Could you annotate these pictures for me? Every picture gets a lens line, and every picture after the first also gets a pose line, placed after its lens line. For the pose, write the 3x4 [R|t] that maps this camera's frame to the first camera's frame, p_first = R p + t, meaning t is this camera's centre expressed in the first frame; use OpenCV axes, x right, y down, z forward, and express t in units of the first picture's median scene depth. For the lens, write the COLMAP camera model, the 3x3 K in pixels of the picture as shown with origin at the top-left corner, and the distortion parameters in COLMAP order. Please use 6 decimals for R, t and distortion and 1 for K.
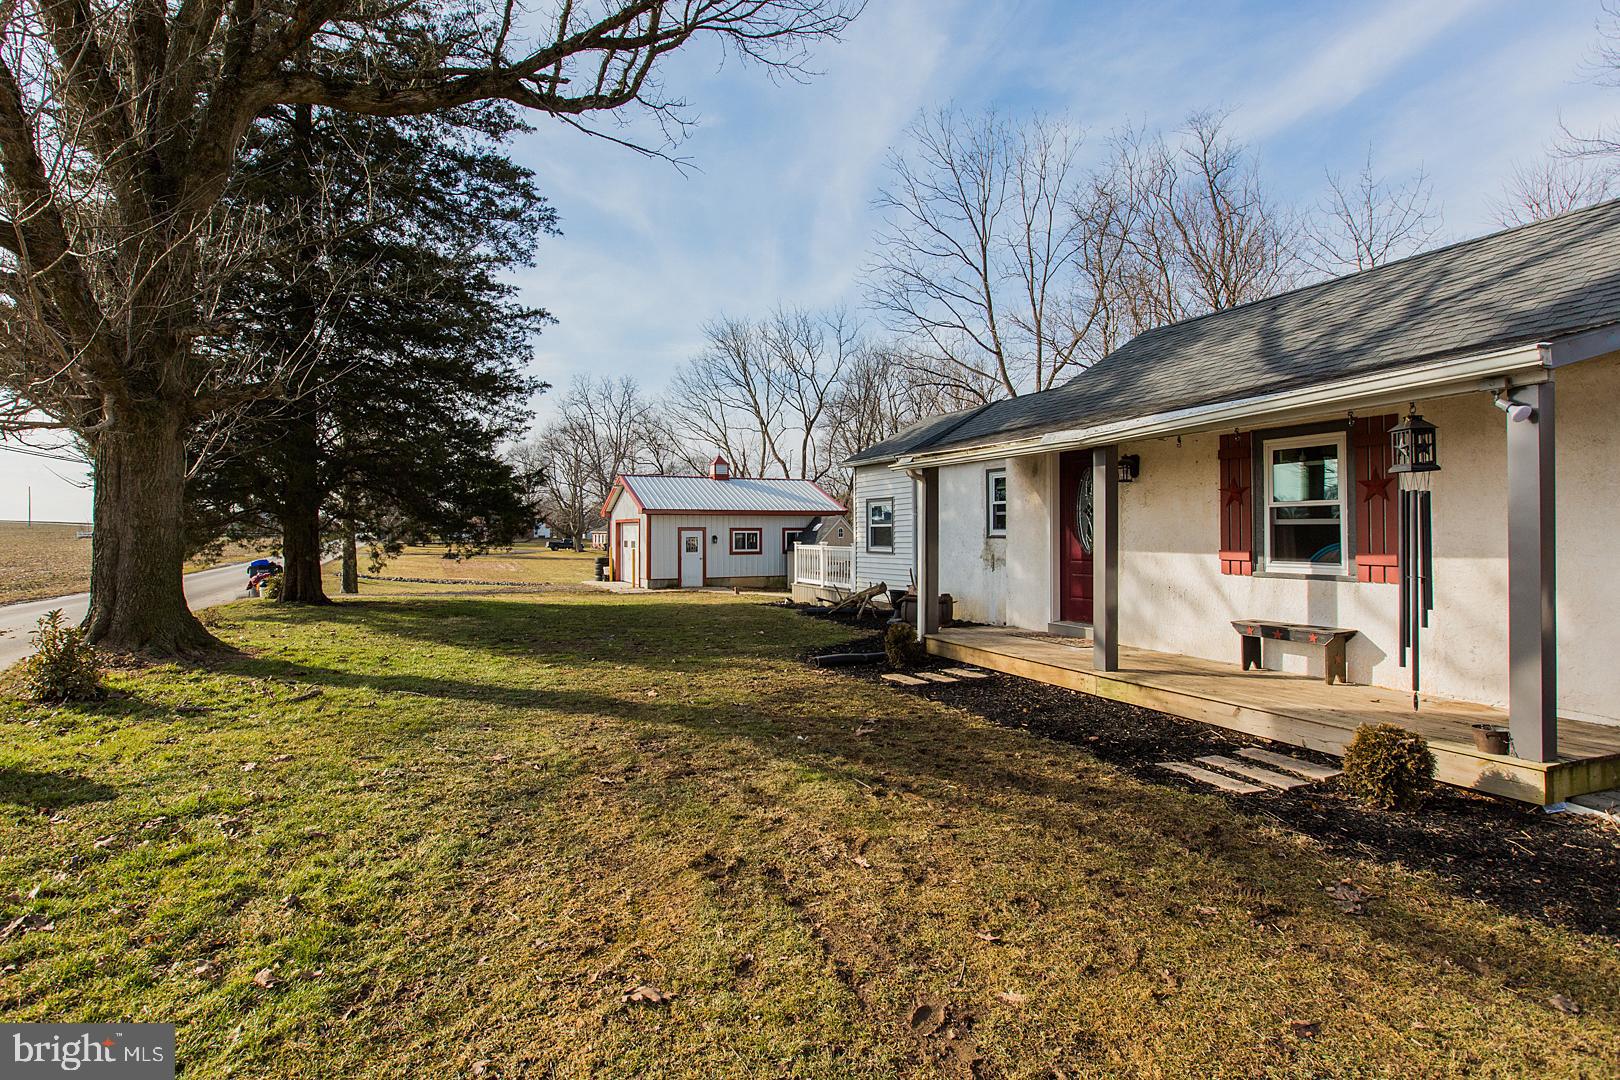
lens RADIAL K [[806.9, 0, 800.7], [0, 806.9, 533.5], [0, 0, 1]] dist [-0.017779, 0.008160]
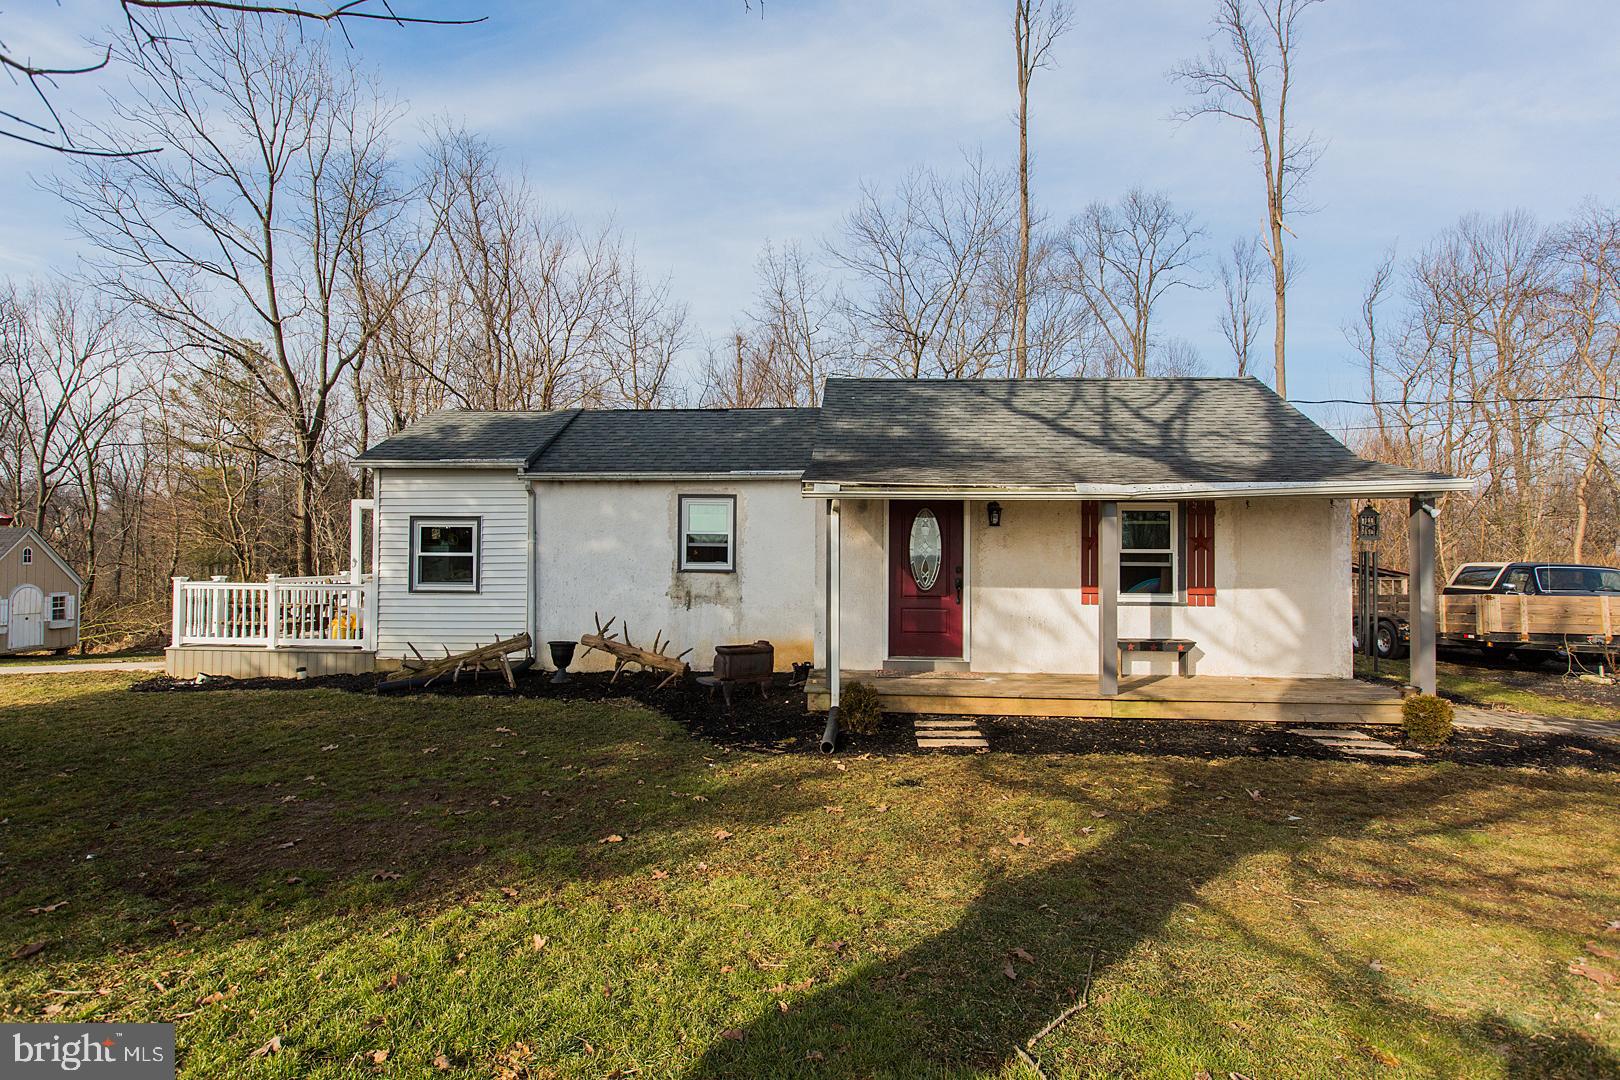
lens RADIAL K [[815.1, 0, 814.6], [0, 815.1, 529.4], [0, 0, 1]] dist [-0.003213, 0.000418]
pose [[0.482065, 0.029623, 0.875635, -0.331084], [-0.006982, 0.999526, -0.029971, -0.010913], [-0.876108, 0.008335, 0.482043, 0.311103]]
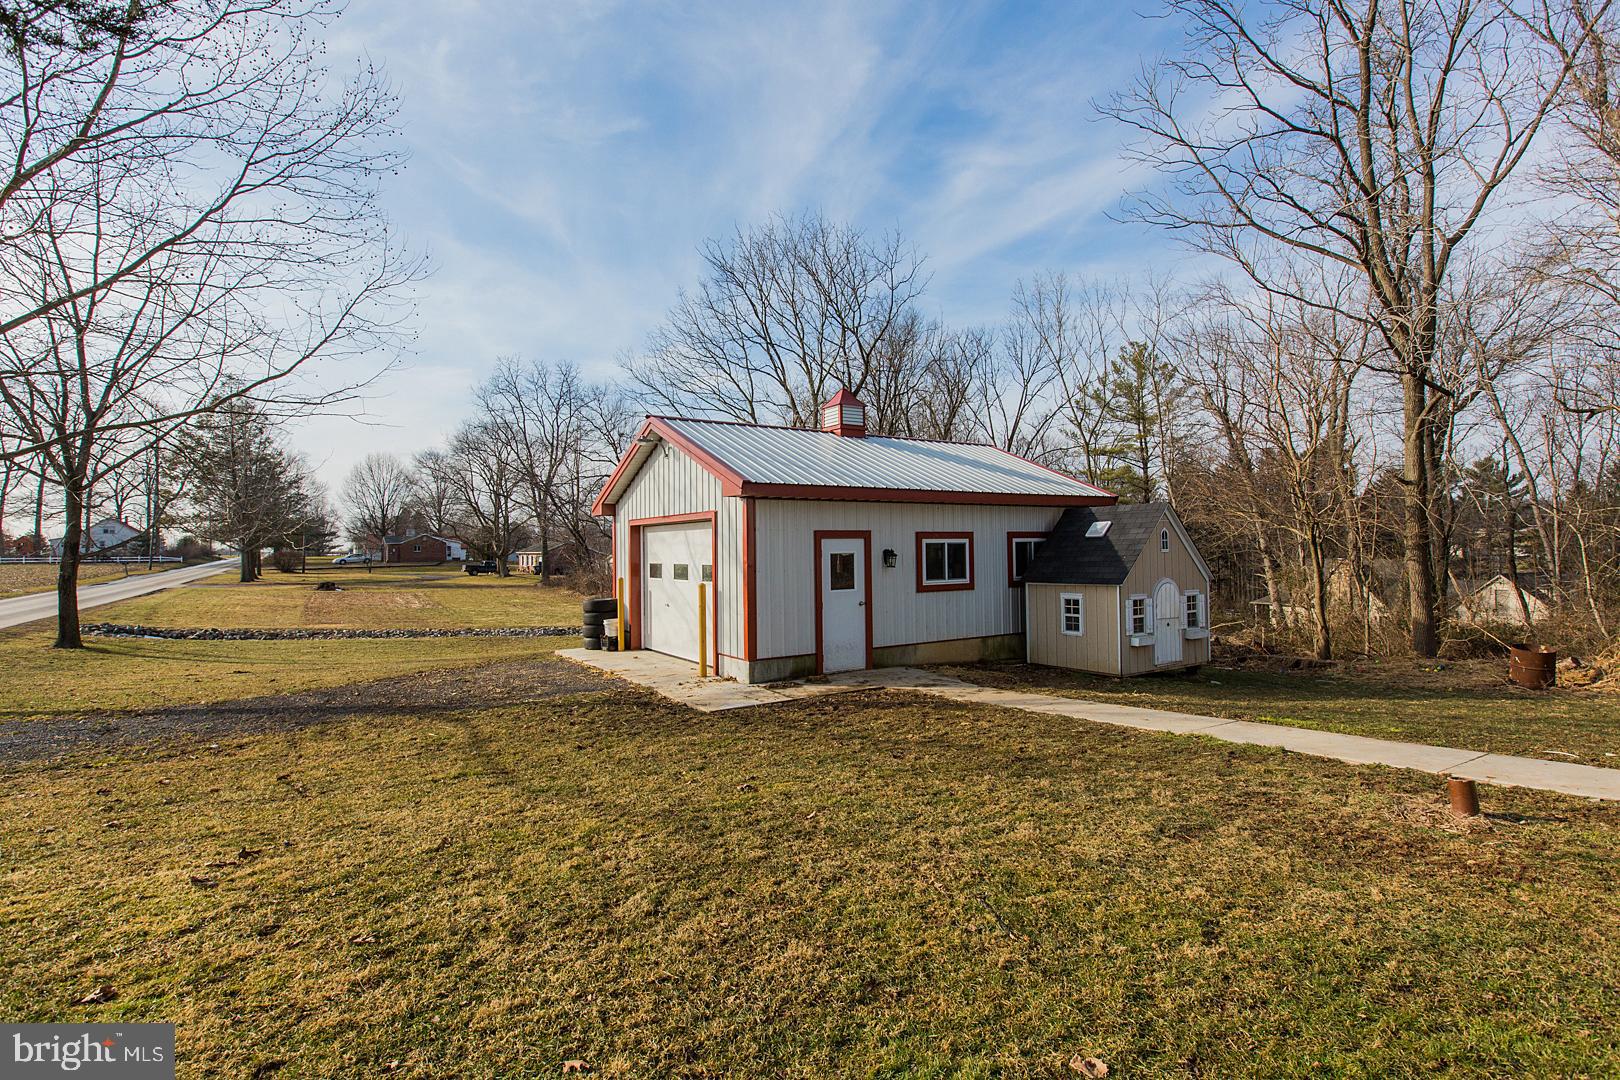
lens RADIAL K [[806.9, 0, 820.6], [0, 806.9, 536.5], [0, 0, 1]] dist [-0.017779, 0.008160]
pose [[0.993007, -0.009867, 0.117646, -0.321524], [0.012145, 0.999752, -0.018667, 0.005047], [-0.117432, 0.019966, 0.992880, 0.949850]]
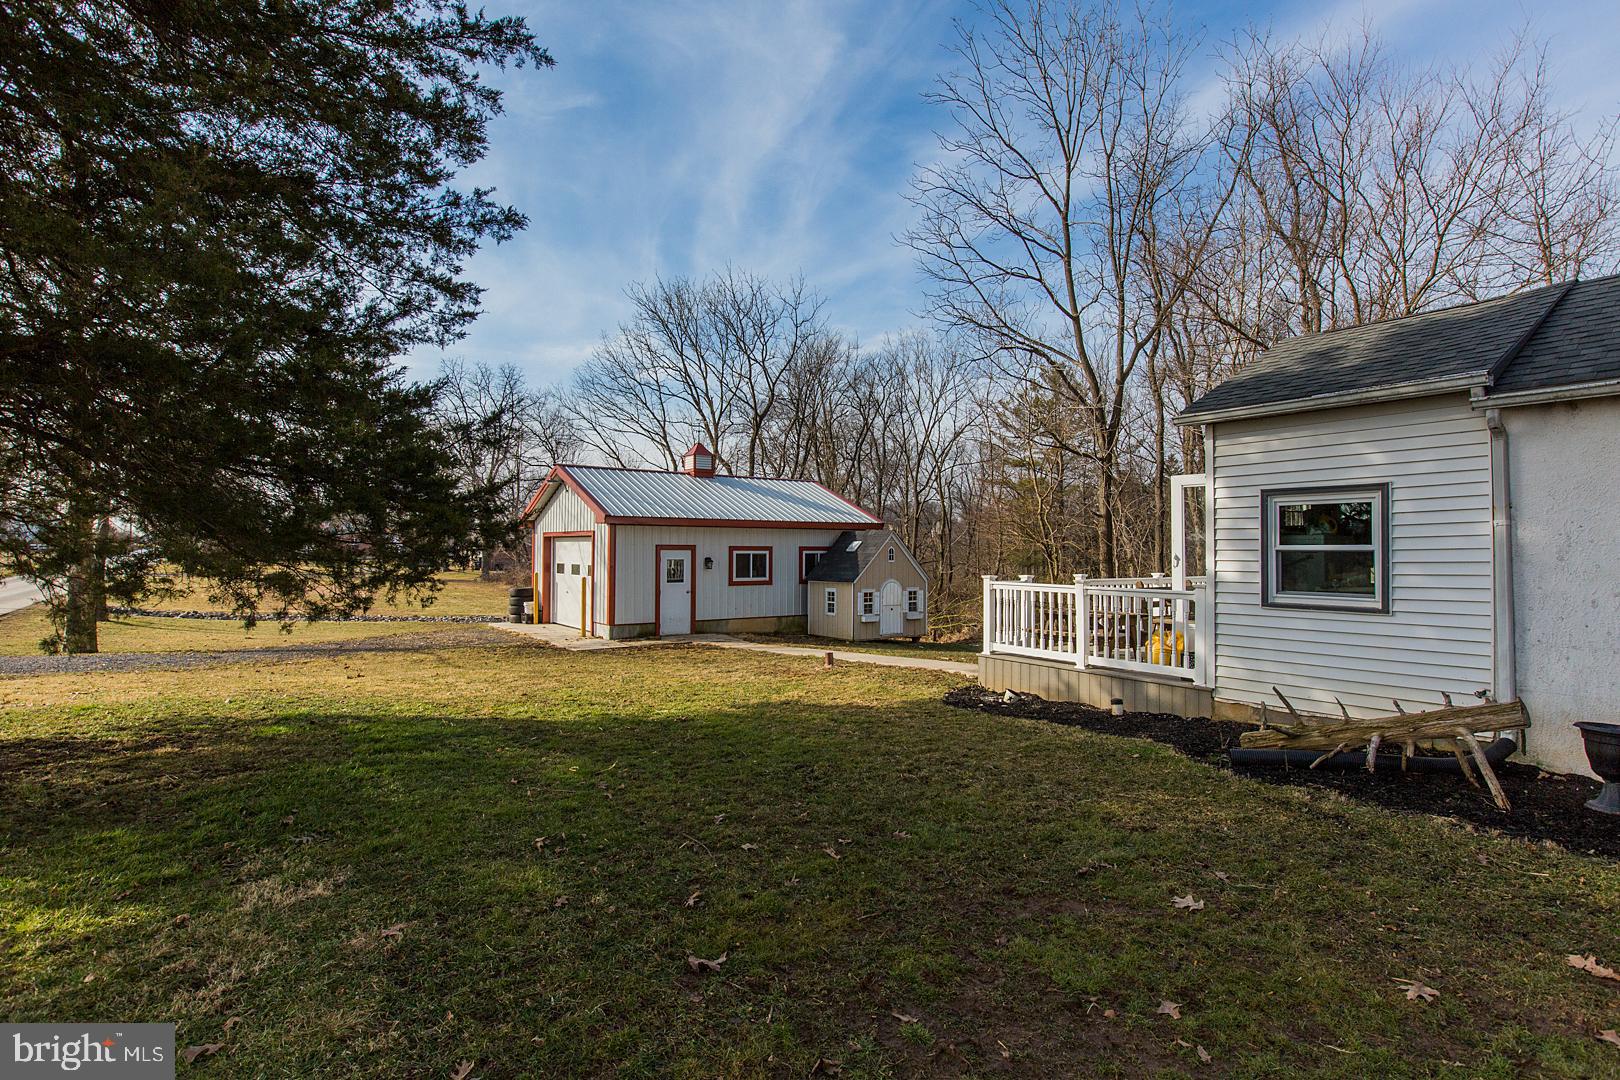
lens RADIAL K [[815.1, 0, 816.9], [0, 815.1, 545.6], [0, 0, 1]] dist [-0.003213, 0.000418]
pose [[0.984933, 0.007830, 0.172756, -0.223866], [-0.006660, 0.999951, -0.007352, -0.004943], [-0.172805, 0.006090, 0.984937, 0.523405]]
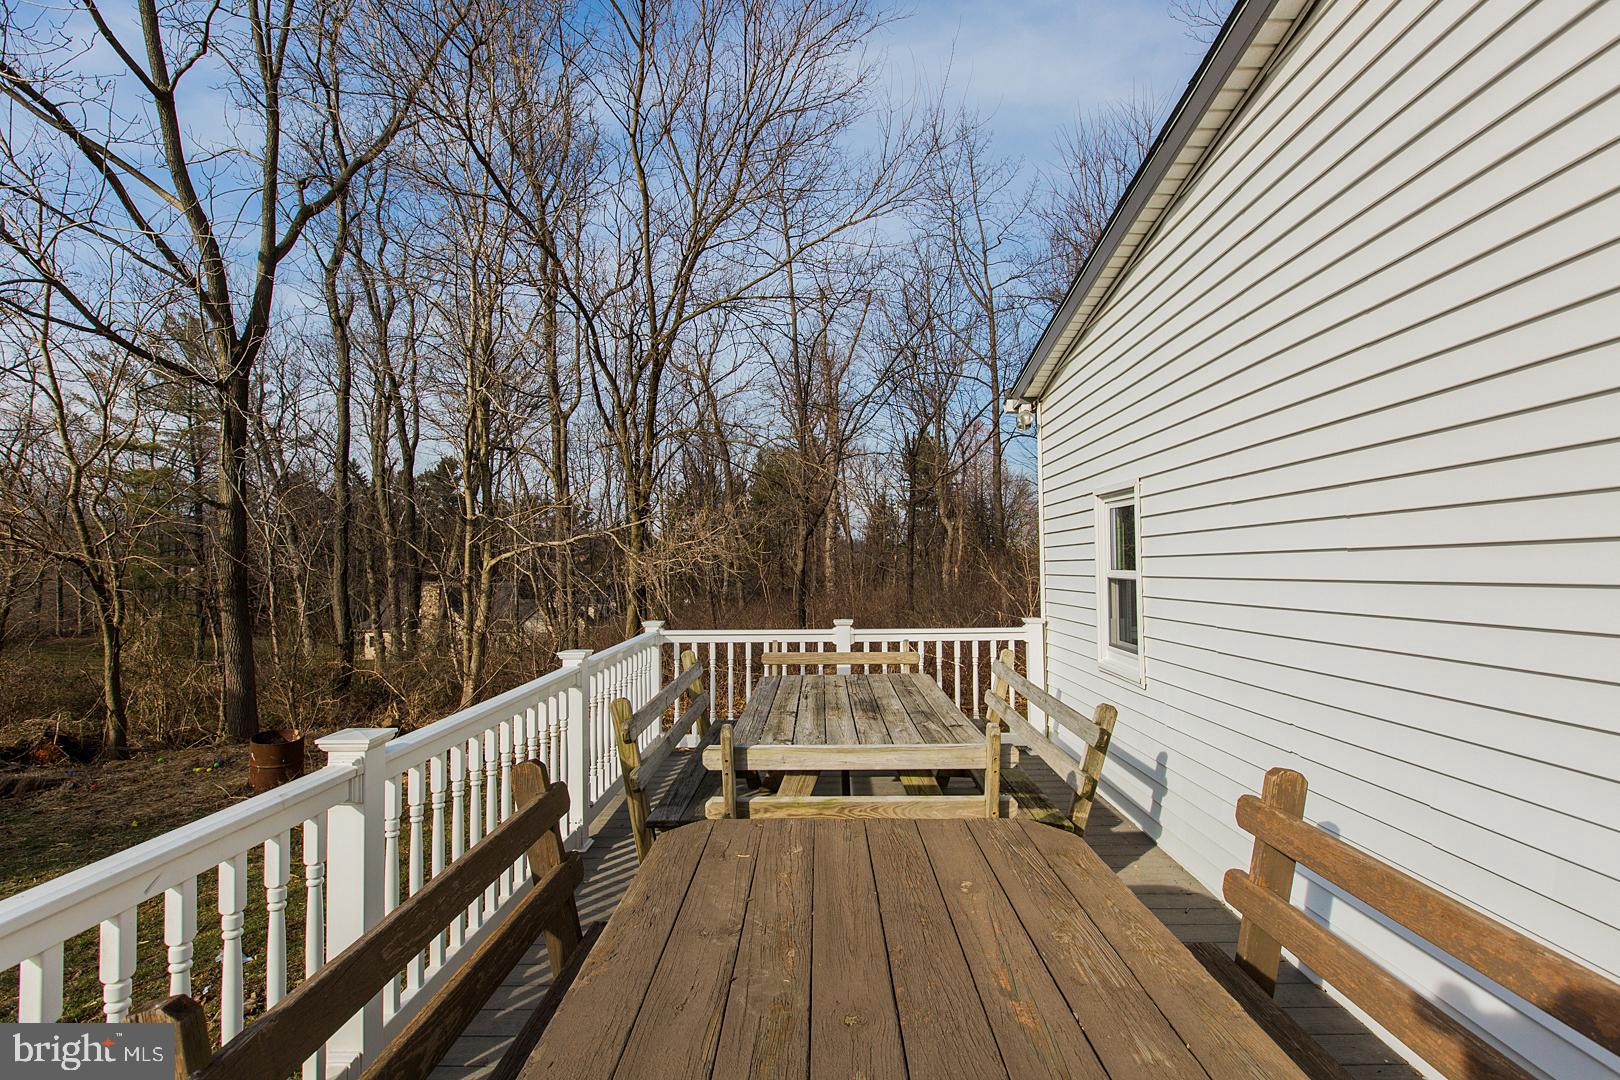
lens RADIAL K [[806.9, 0, 811.2], [0, 806.9, 531.5], [0, 0, 1]] dist [-0.017779, 0.008160]
pose [[0.451041, 0.030514, 0.891982, 0.104029], [0.010774, 0.999156, -0.039628, -0.013549], [-0.892438, 0.027484, 0.450332, 1.037151]]
